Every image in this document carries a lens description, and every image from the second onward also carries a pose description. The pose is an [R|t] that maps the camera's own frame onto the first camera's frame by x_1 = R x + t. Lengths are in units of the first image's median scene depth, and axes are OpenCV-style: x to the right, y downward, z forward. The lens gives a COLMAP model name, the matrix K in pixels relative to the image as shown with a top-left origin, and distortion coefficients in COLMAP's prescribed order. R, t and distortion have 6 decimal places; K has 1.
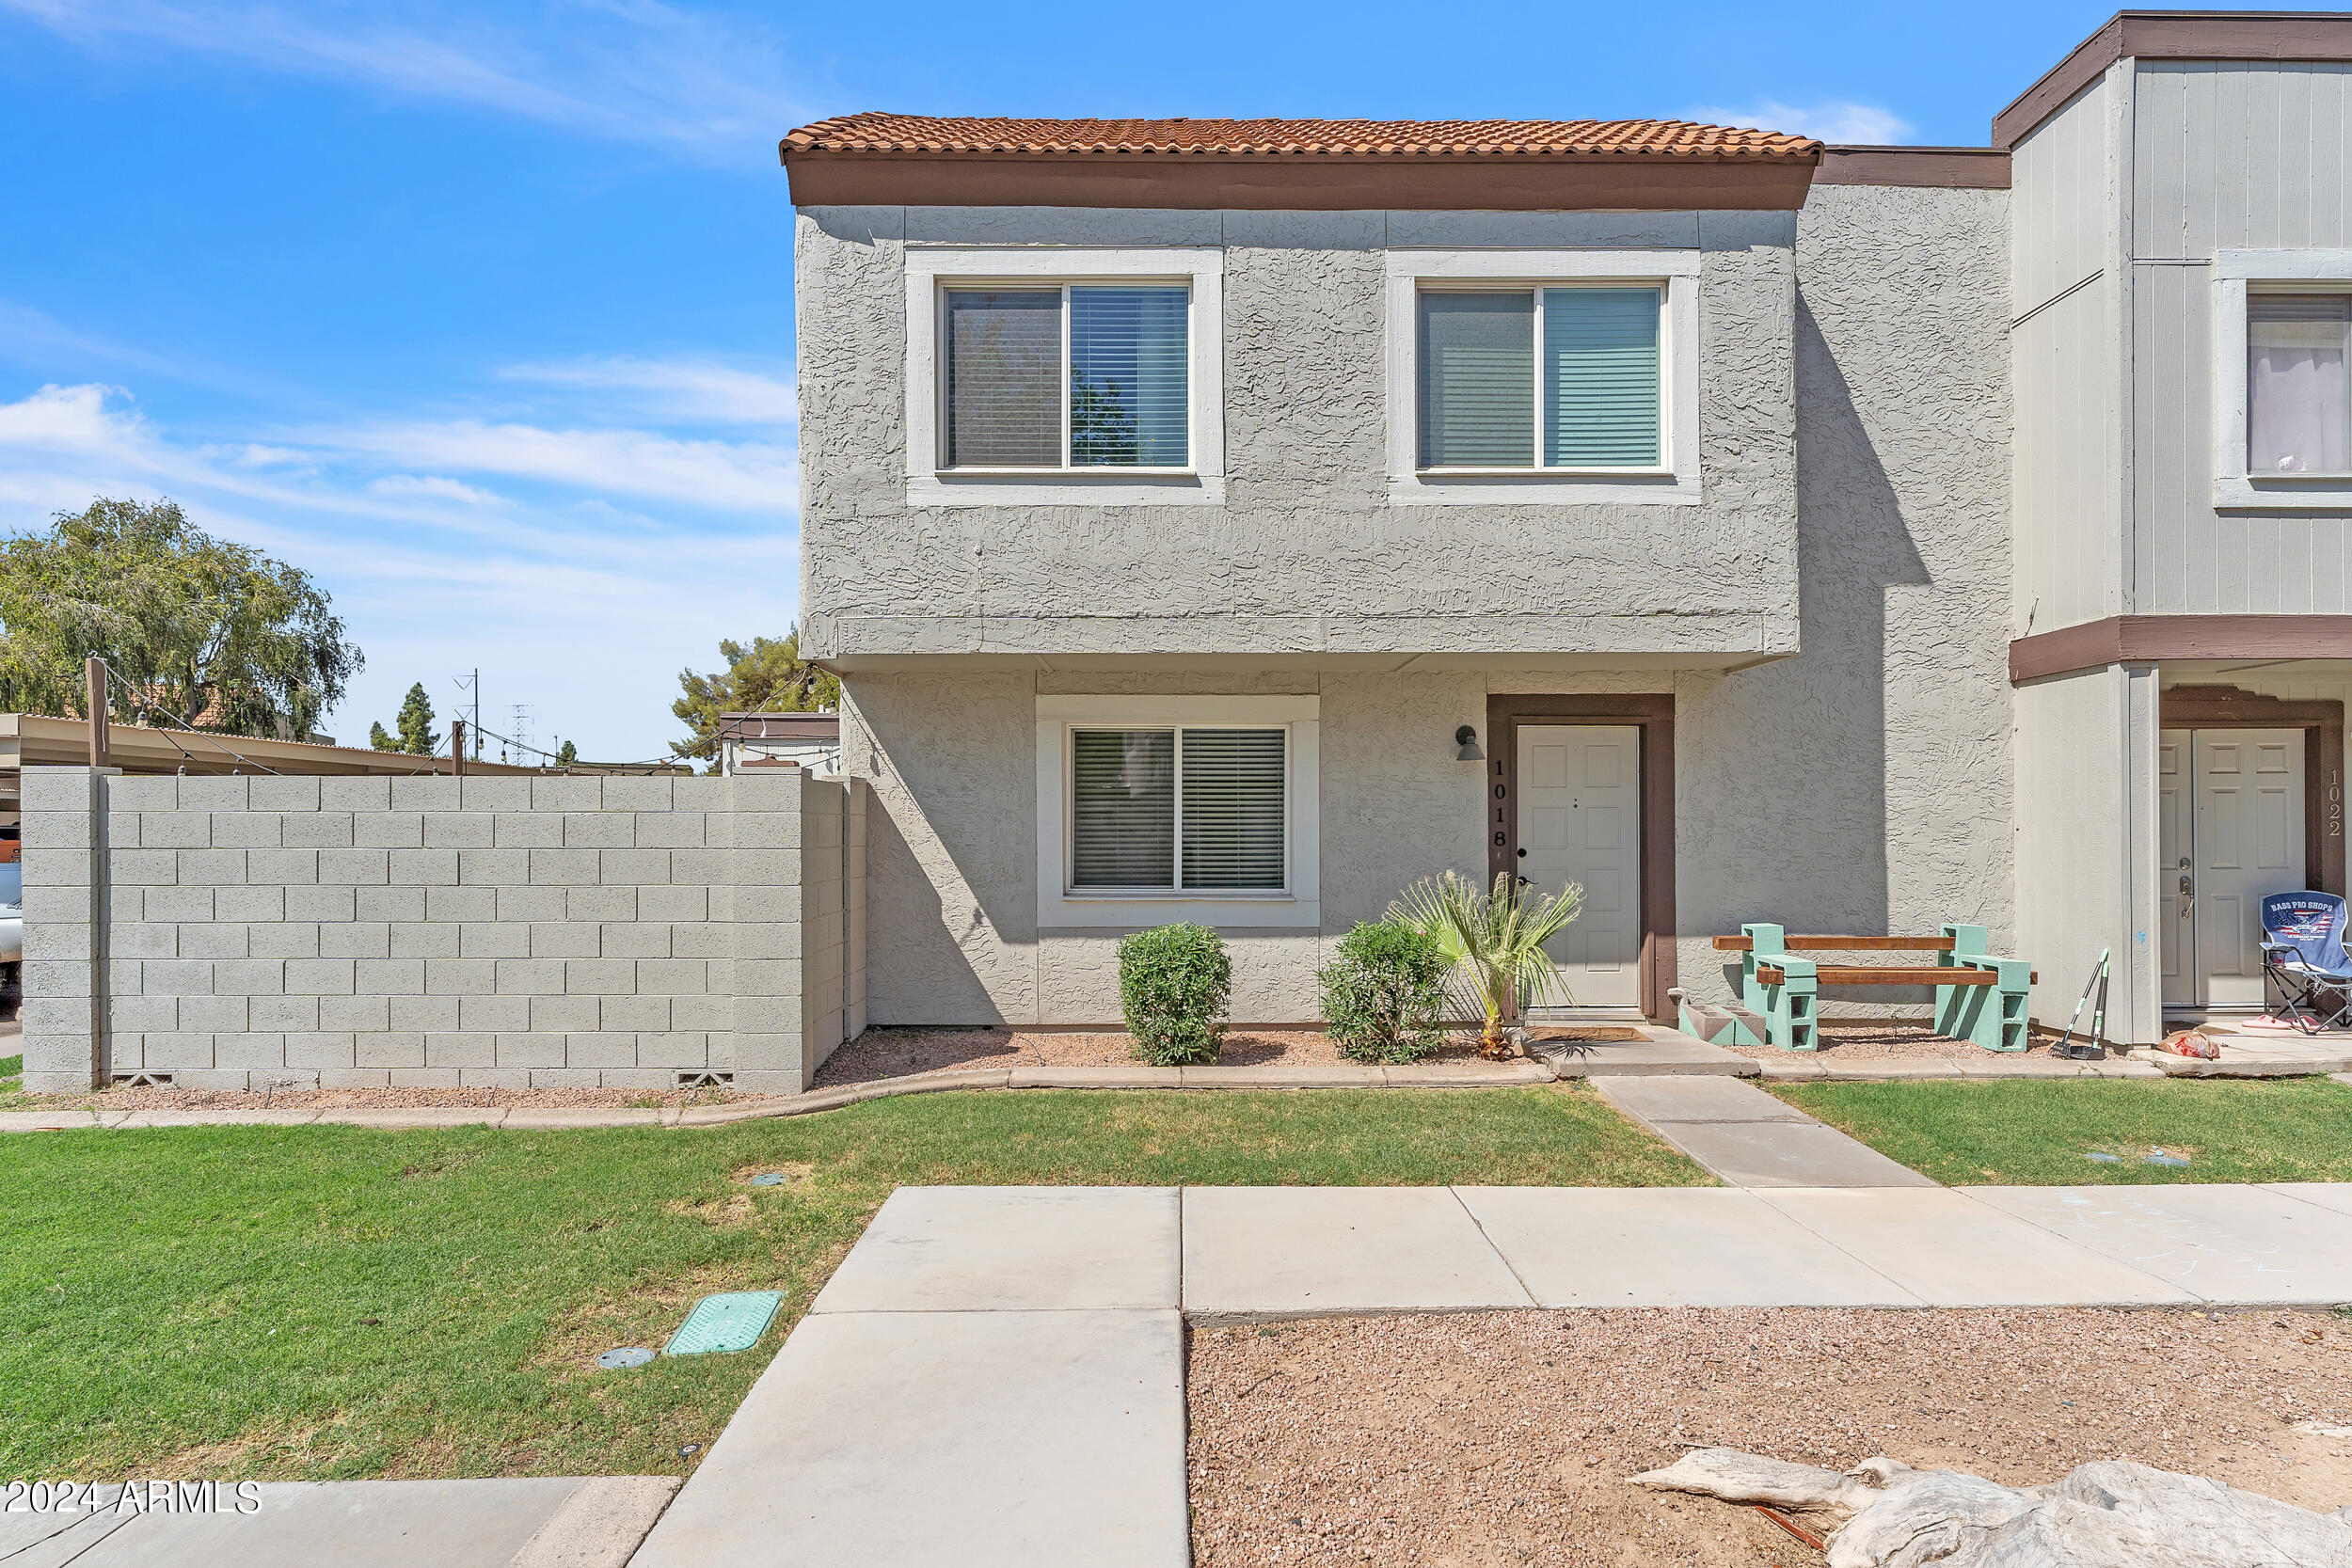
lens RADIAL K [[1082.8, 0, 1181.4], [0, 1082.8, 830.4], [0, 0, 1]] dist [-0.004589, -0.001978]
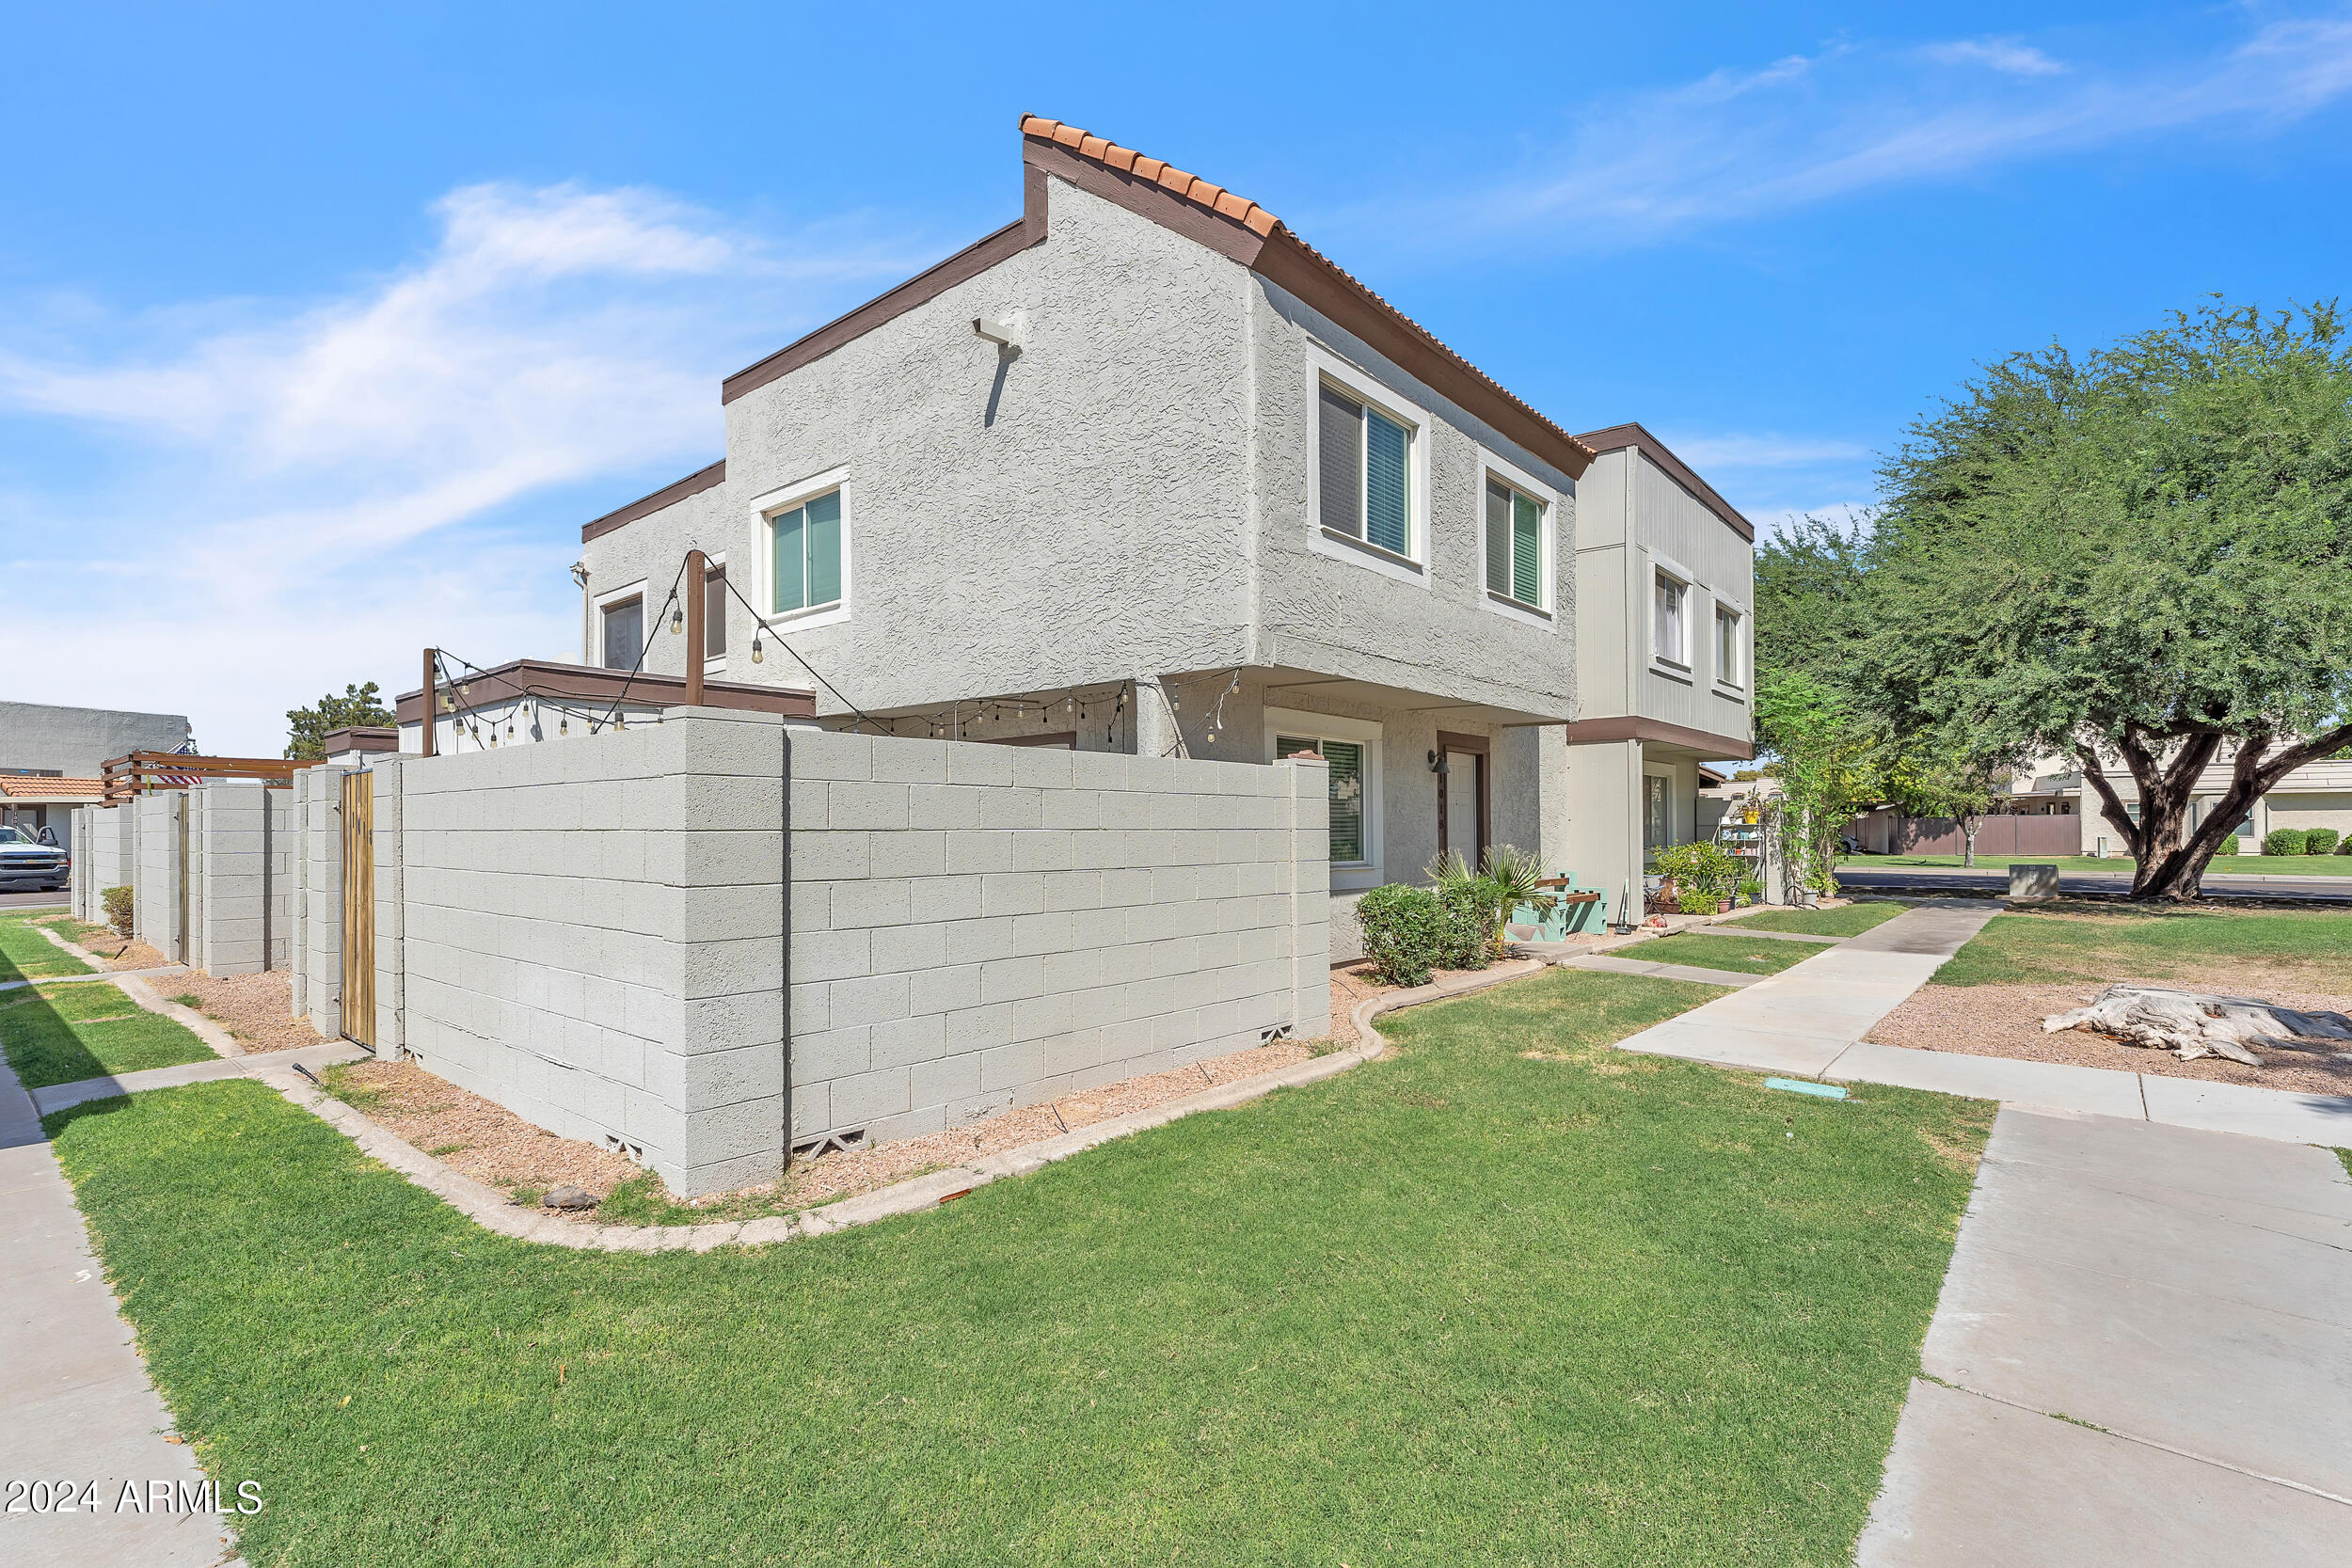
lens RADIAL K [[1082.8, 0, 1163.7], [0, 1082.8, 815.2], [0, 0, 1]] dist [-0.004589, -0.001978]
pose [[0.664962, 0.008437, 0.746829, -1.115644], [-0.001505, 0.999949, -0.009956, 0.010876], [-0.746875, 0.005496, 0.664941, 0.273165]]
